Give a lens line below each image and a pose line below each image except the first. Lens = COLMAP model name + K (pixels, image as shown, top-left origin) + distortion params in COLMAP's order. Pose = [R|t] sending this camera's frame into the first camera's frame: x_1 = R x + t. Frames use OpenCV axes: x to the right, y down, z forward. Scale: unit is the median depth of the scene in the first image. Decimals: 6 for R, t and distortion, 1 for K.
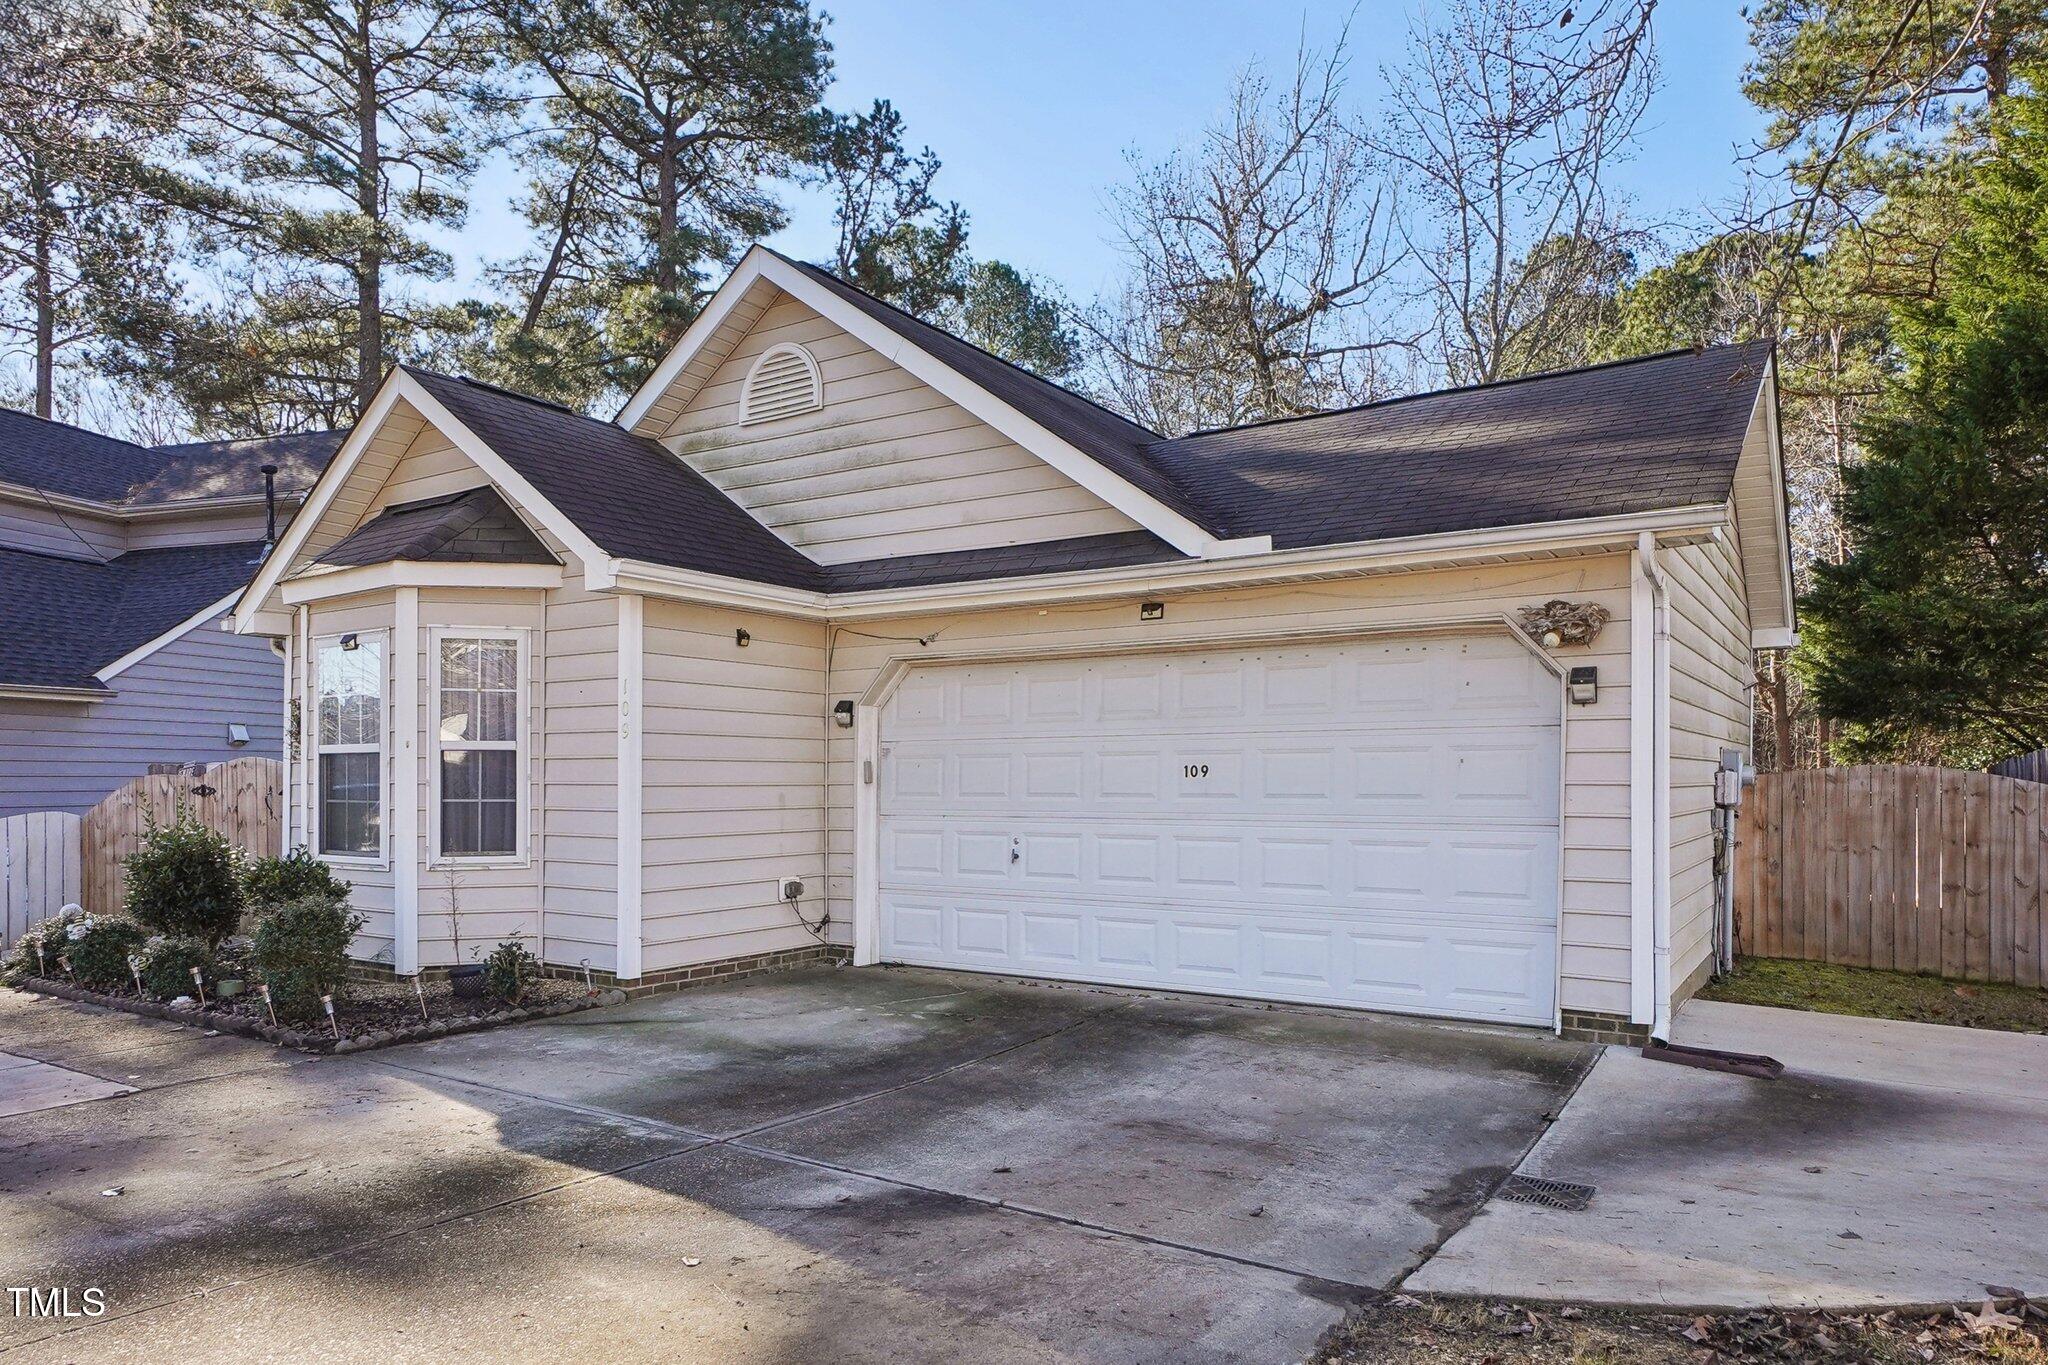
lens RADIAL K [[1304.2, 0, 1069.5], [0, 1304.2, 754.5], [0, 0, 1]] dist [-0.022575, 0.017870]
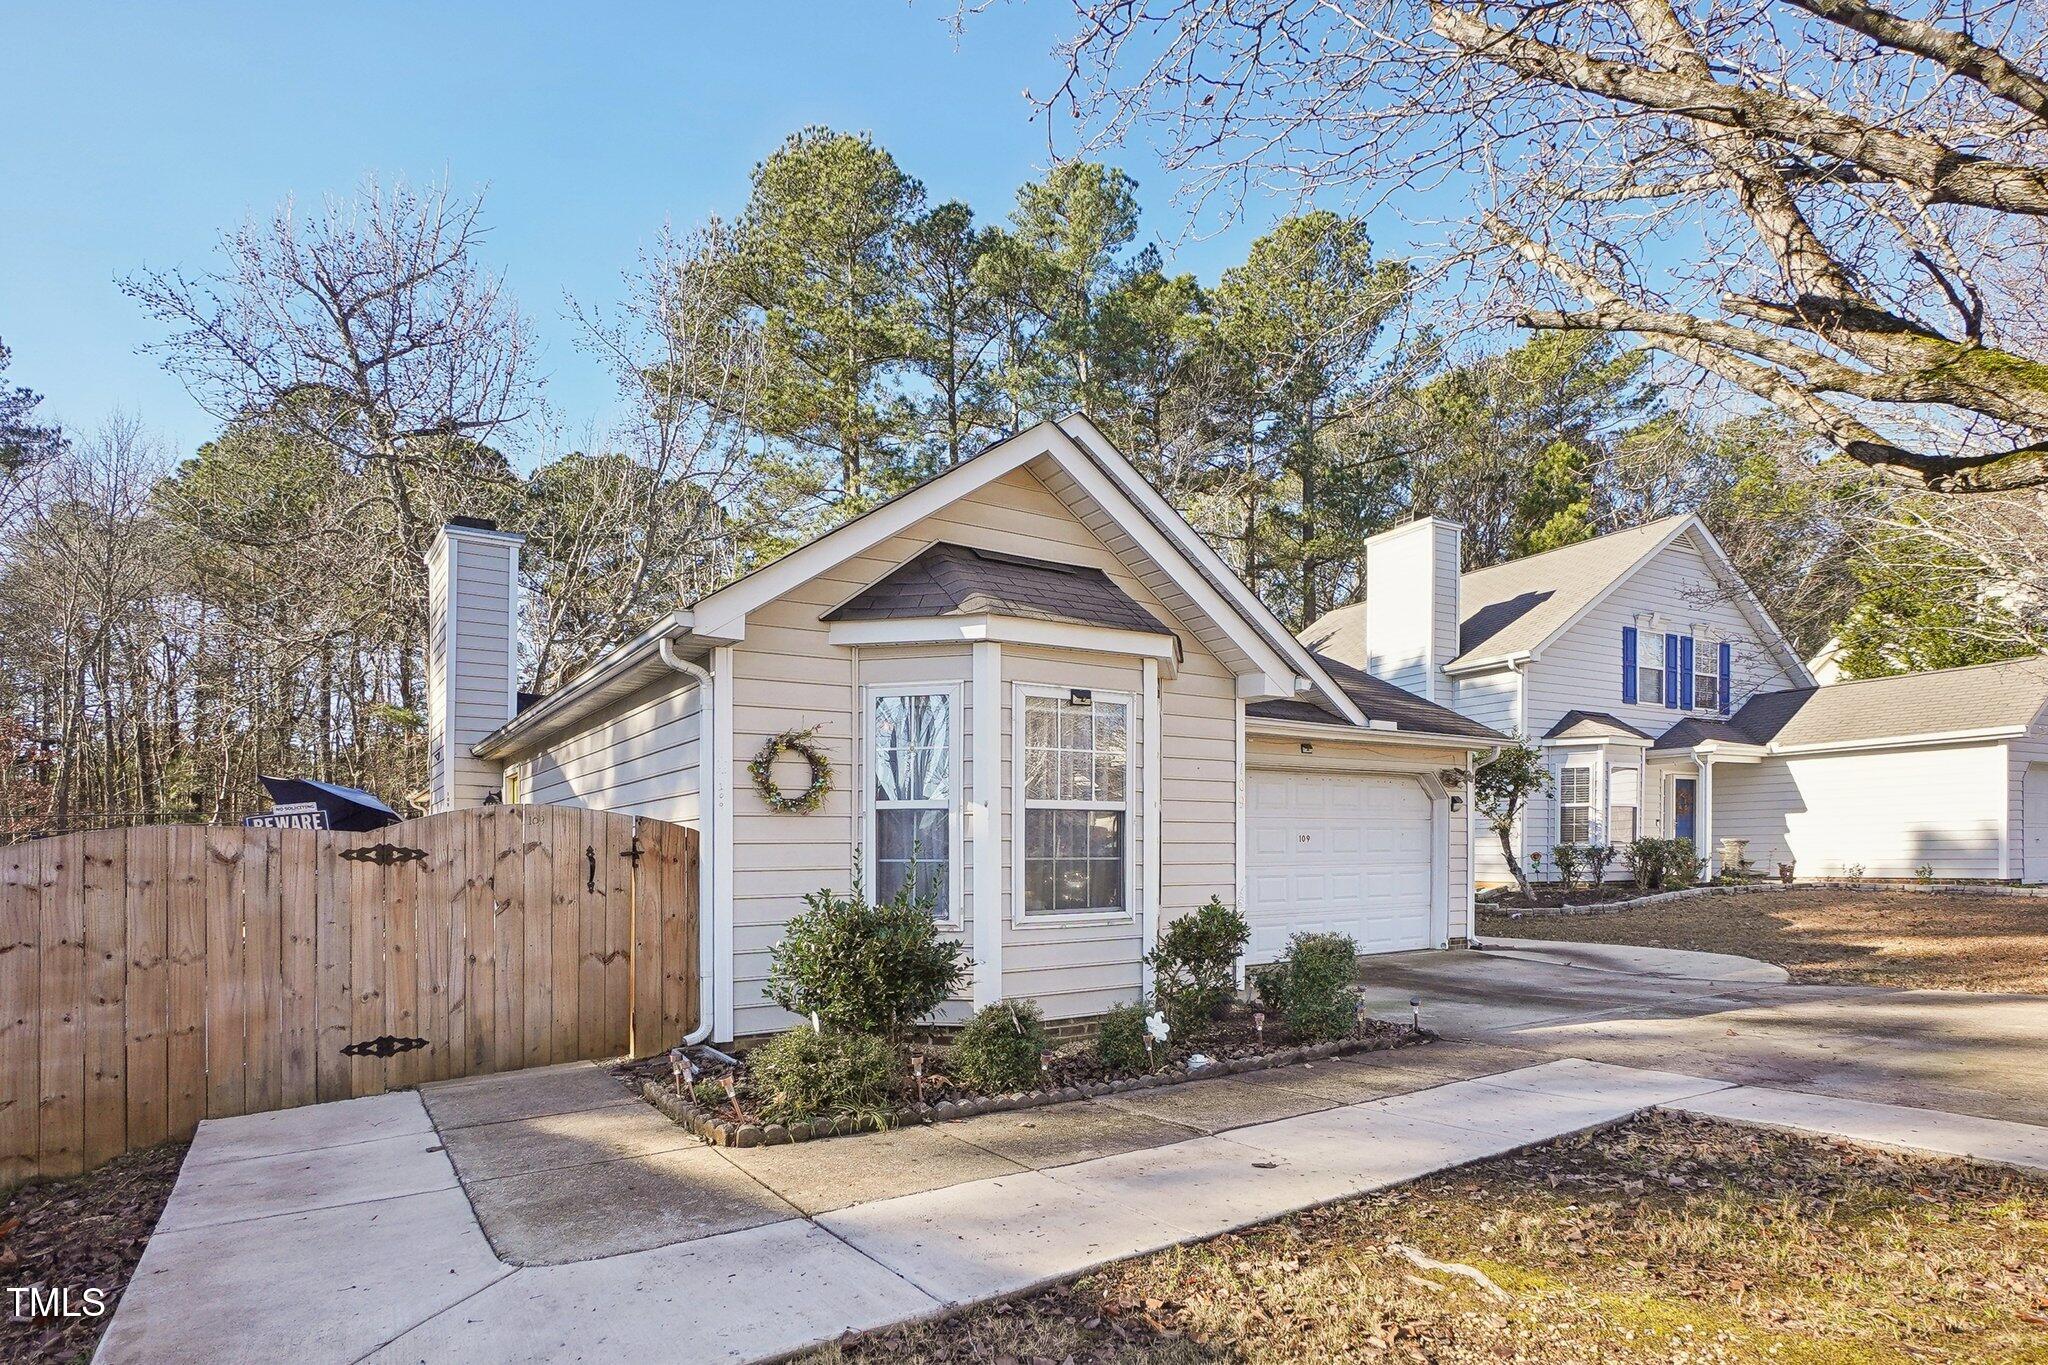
lens RADIAL K [[991.4, 0, 1062.0], [0, 991.4, 844.2], [0, 0, 1]] dist [-0.031807, 0.004923]
pose [[0.429674, 0.006027, 0.902964, -1.242266], [-0.010592, 0.999943, -0.001634, 0.026073], [-0.902922, -0.008862, 0.429713, 0.681846]]
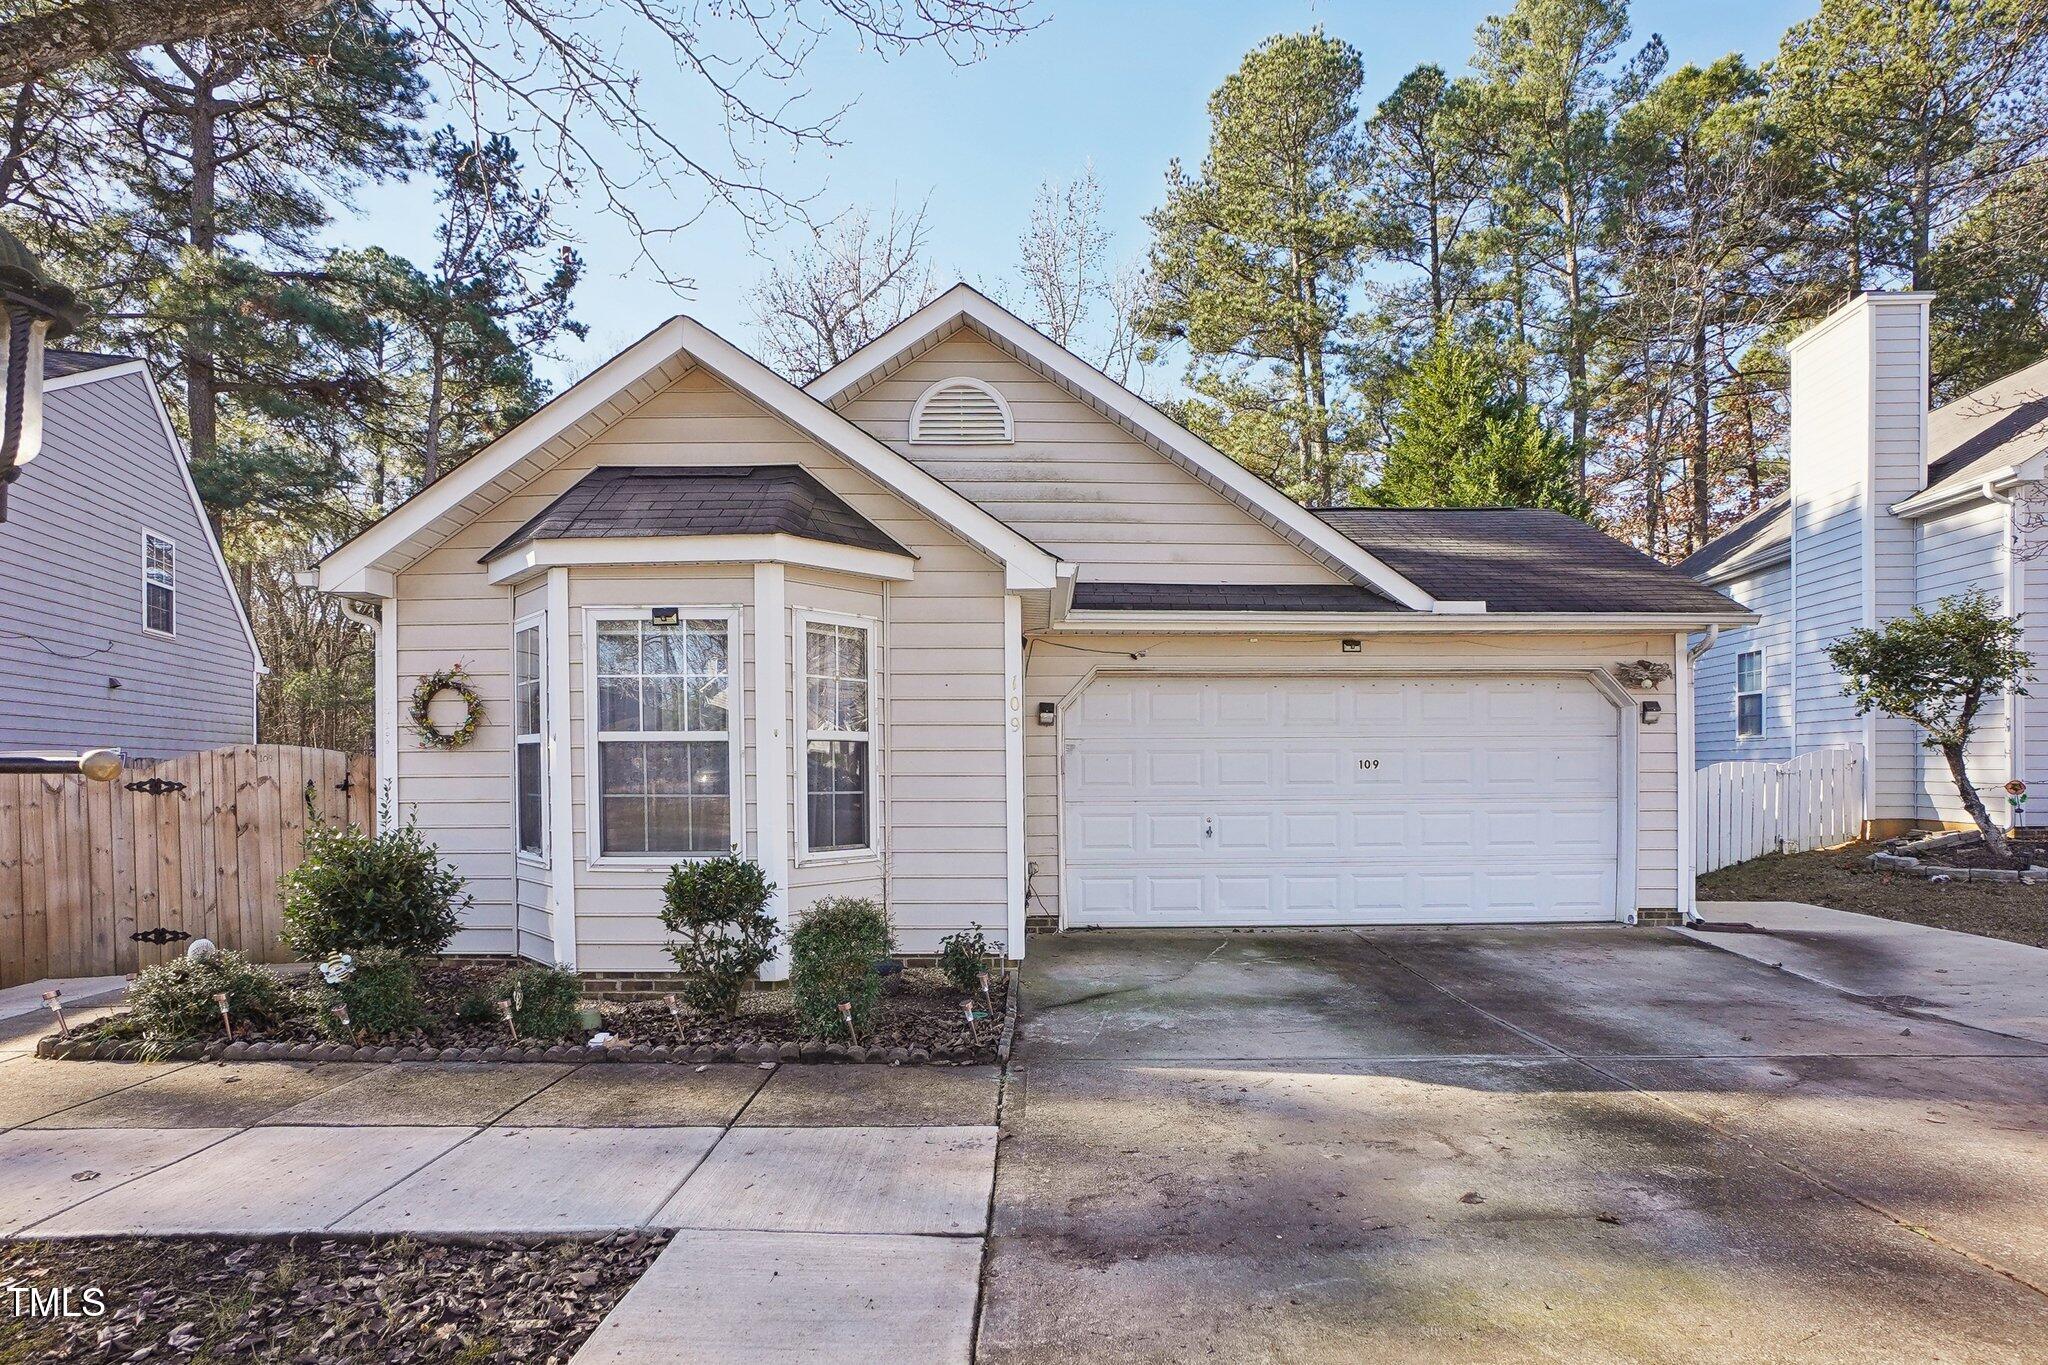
lens RADIAL K [[991.4, 0, 1042.2], [0, 991.4, 763.2], [0, 0, 1]] dist [-0.031807, 0.004923]
pose [[0.832650, 0.003365, 0.553790, -0.735467], [-0.007581, 0.999957, 0.005322, 0.008510], [-0.553748, -0.008630, 0.832640, 0.305151]]
